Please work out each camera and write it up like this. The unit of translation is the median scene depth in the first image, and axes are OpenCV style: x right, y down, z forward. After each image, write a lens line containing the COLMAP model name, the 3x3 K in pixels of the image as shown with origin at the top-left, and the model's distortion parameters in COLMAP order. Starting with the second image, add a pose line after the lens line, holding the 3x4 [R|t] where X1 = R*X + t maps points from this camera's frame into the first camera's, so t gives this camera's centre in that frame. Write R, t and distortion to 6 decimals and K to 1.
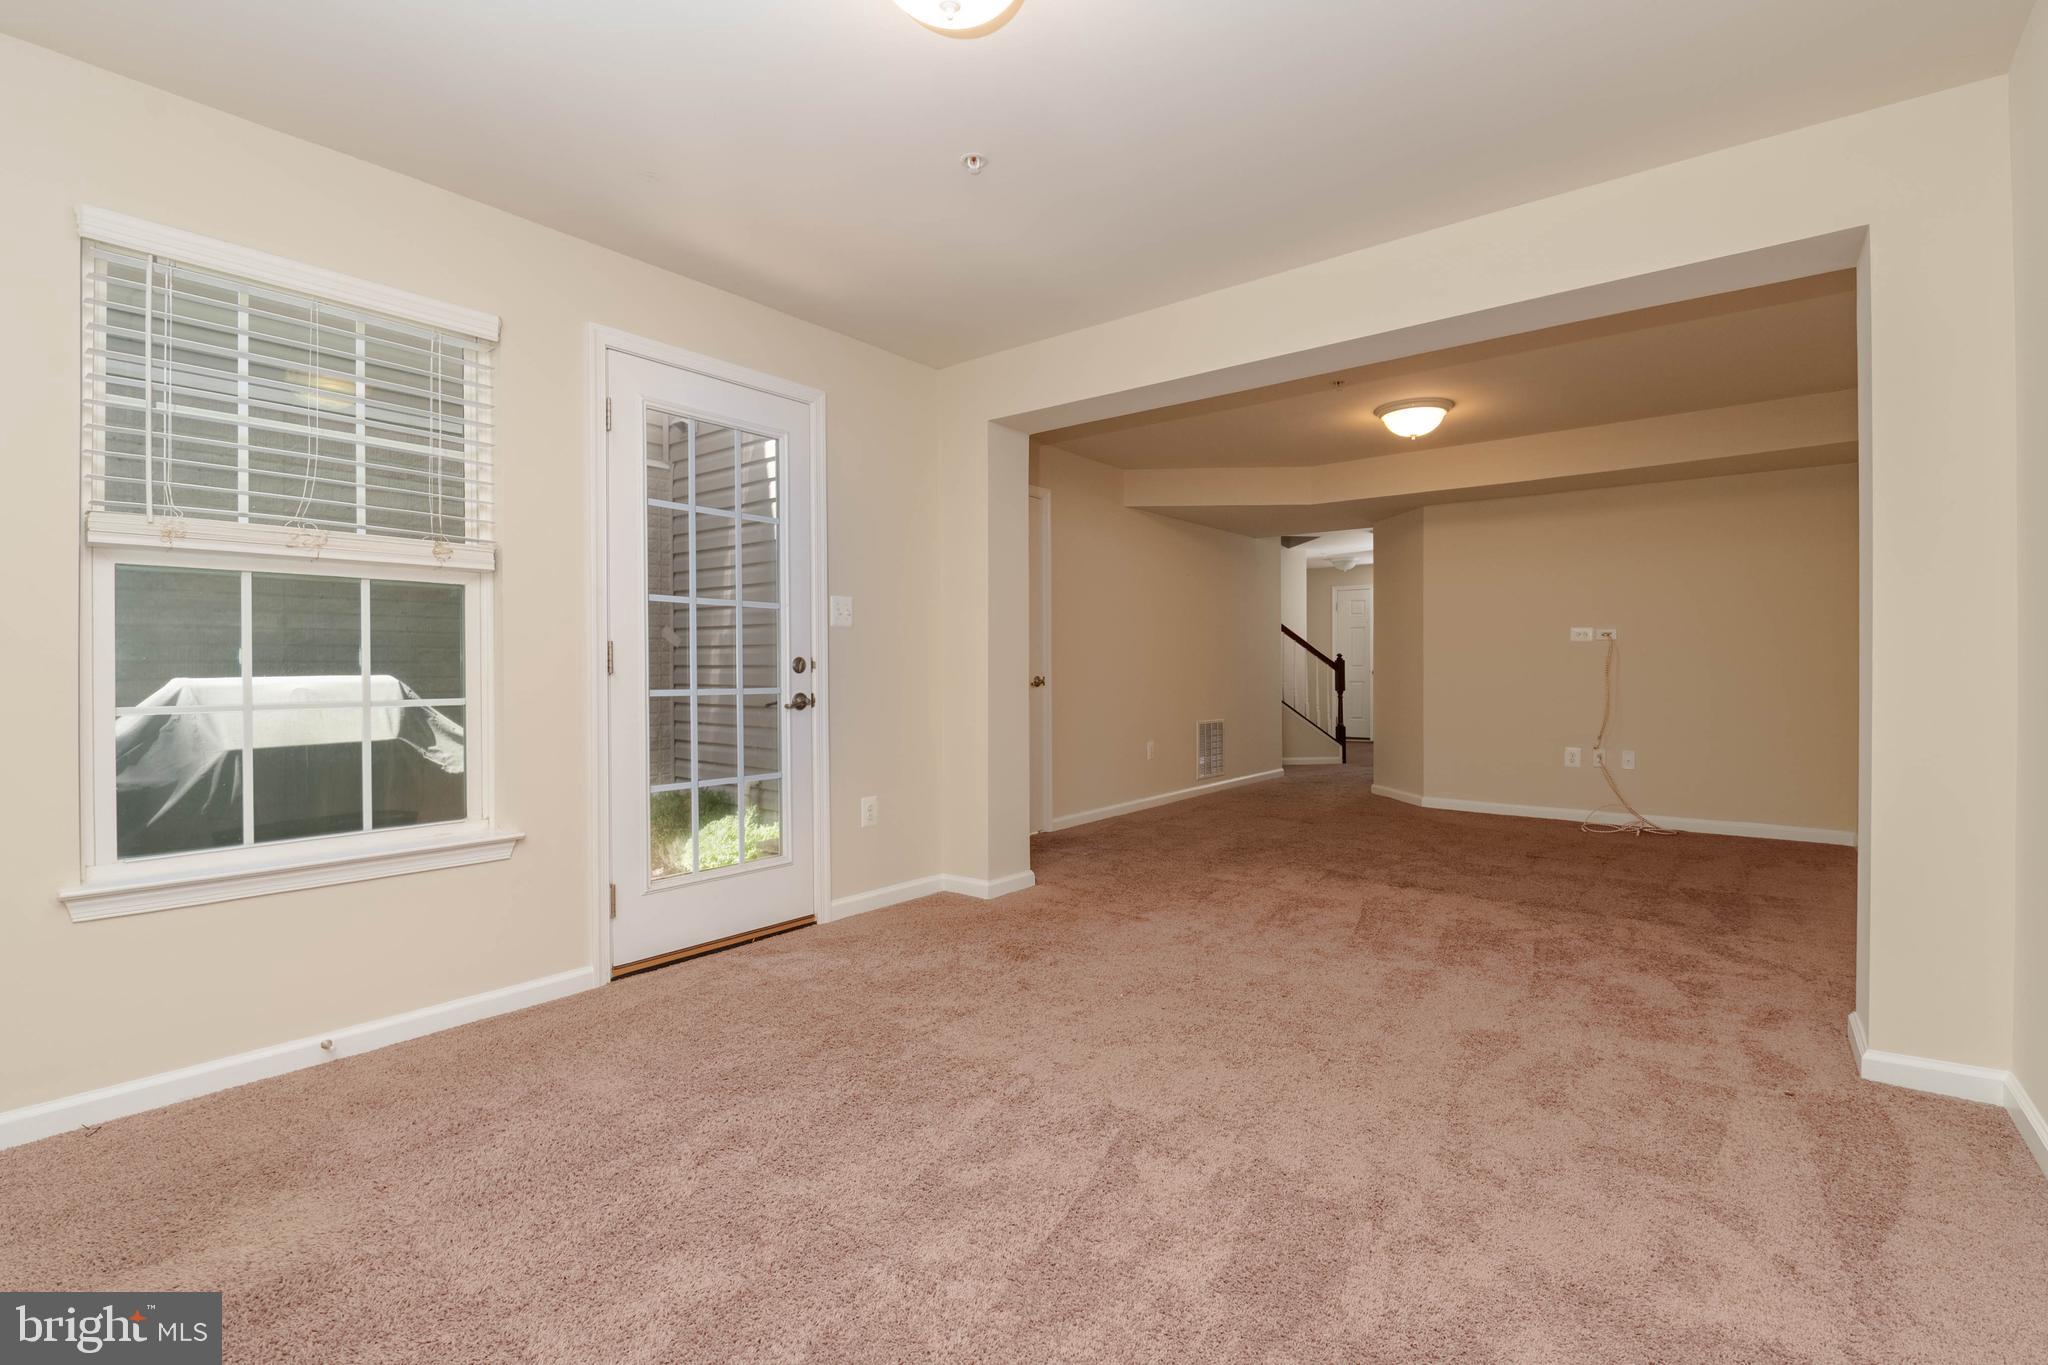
lens RADIAL K [[921.6, 0, 1024.0], [0, 921.6, 682.5], [0, 0, 1]] dist [-0.000971, -0.000265]
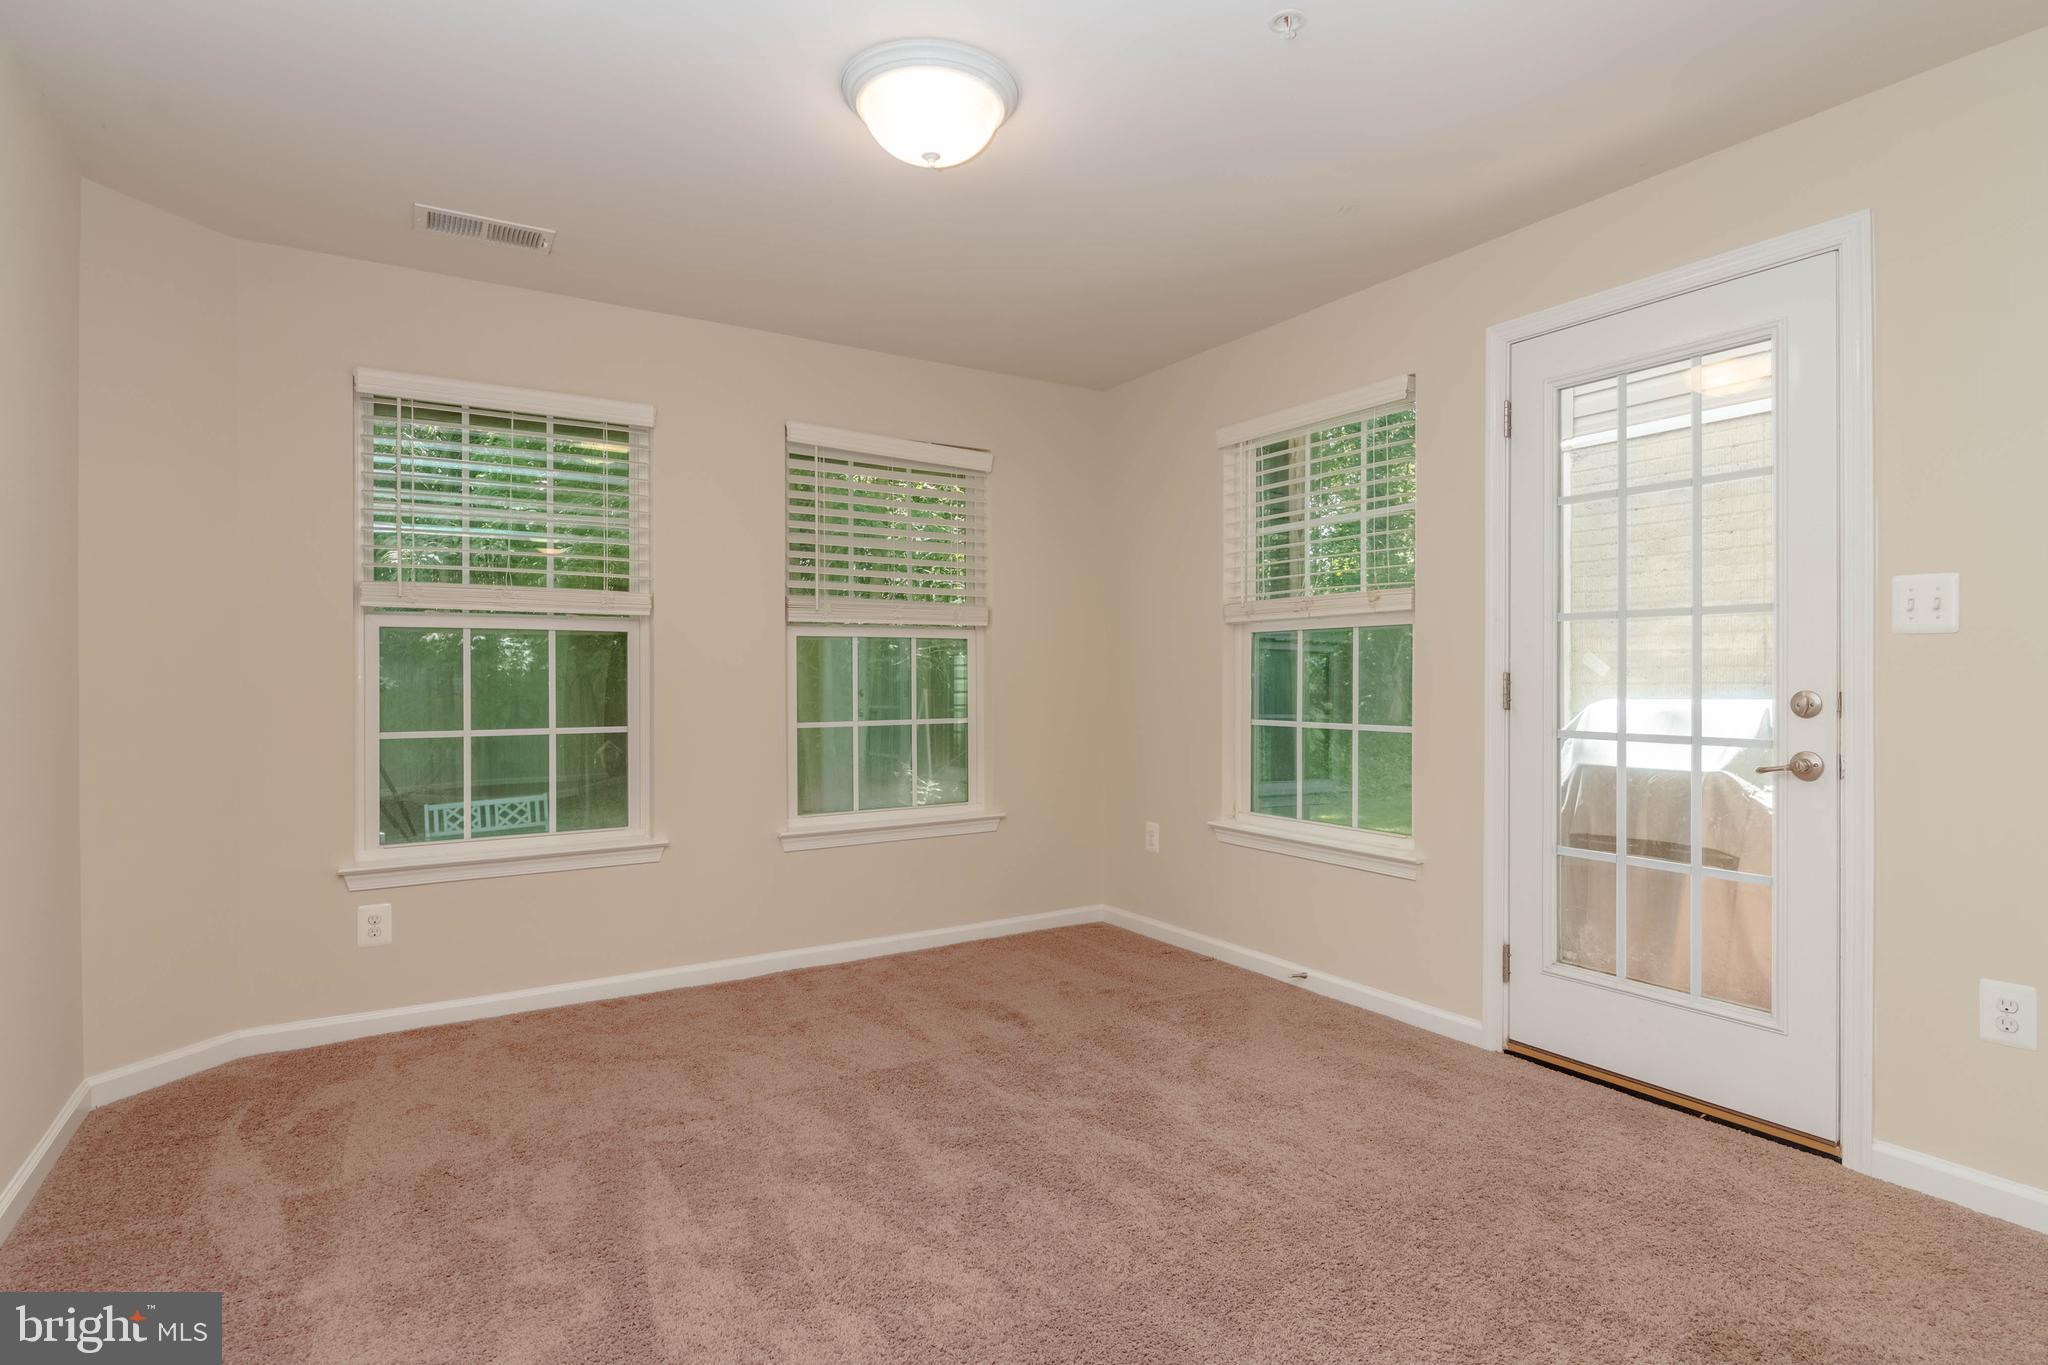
lens RADIAL K [[1029.7, 0, 1024.0], [0, 1029.7, 682.5], [0, 0, 1]] dist [0.000479, 0.000252]
pose [[-0.329624, 0.011305, -0.944045, 0.646211], [-0.007724, 0.999863, 0.014670, -0.046268], [0.944081, 0.012127, -0.329491, 0.886422]]
